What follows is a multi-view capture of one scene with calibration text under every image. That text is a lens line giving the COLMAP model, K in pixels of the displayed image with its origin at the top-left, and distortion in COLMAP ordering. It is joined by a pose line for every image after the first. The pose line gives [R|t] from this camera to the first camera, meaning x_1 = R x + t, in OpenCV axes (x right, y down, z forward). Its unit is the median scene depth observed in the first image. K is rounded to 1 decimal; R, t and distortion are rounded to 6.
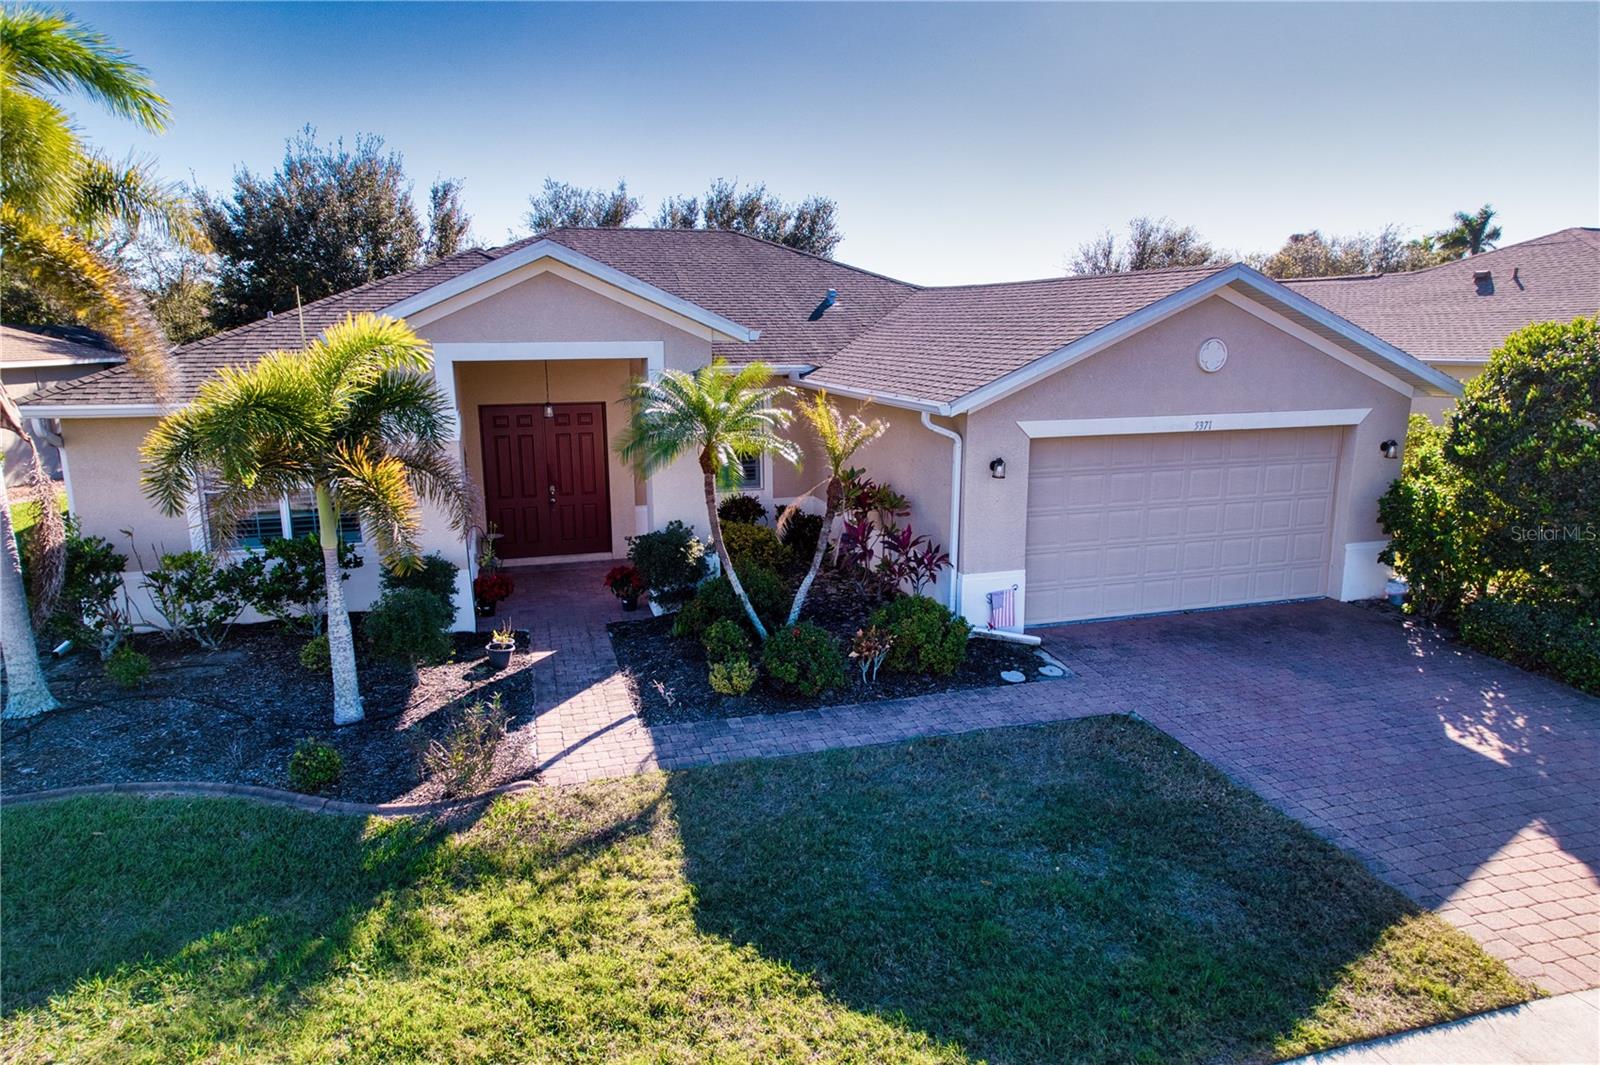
lens RADIAL K [[1005.1, 0, 800.3], [0, 1005.1, 547.2], [0, 0, 1]] dist [0.005893, 0.003320]
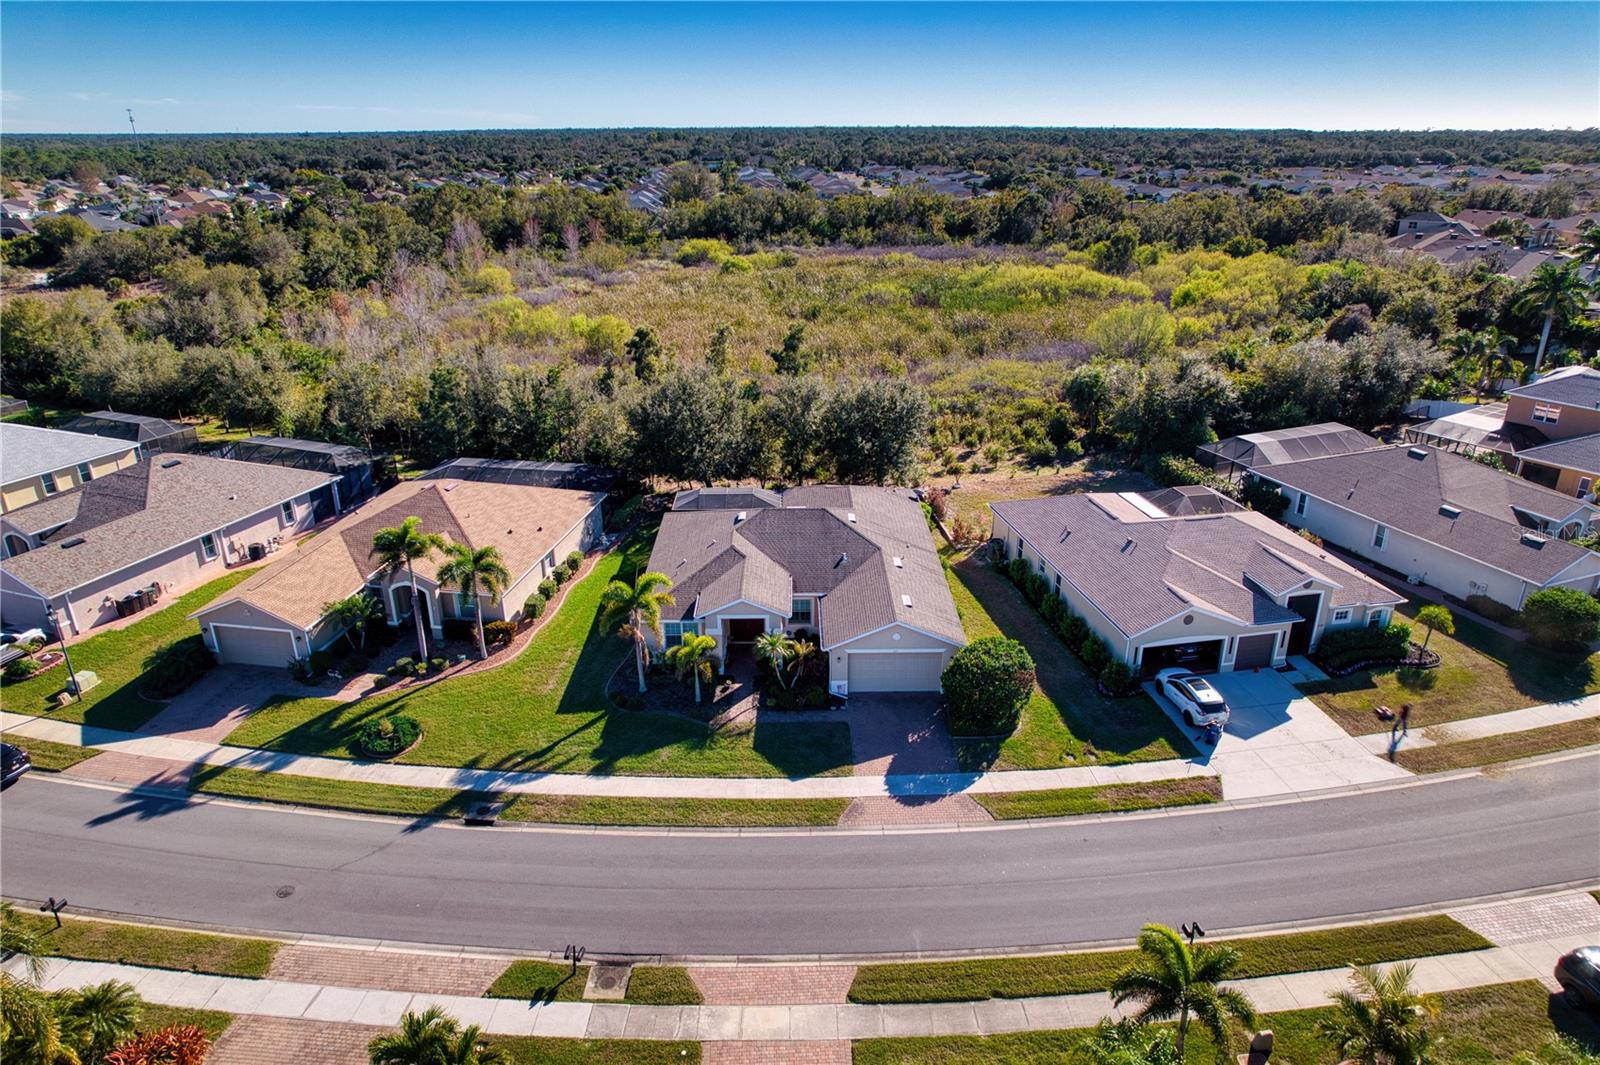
lens RADIAL K [[1012.9, 0, 800.0], [0, 1012.9, 532.5], [0, 0, 1]] dist [-0.083333, 0.070559]
pose [[0.961449, 0.104306, -0.254432, 1.091270], [-0.059694, 0.982370, 0.177159, -1.382425], [0.268425, -0.155141, 0.950726, -3.104826]]
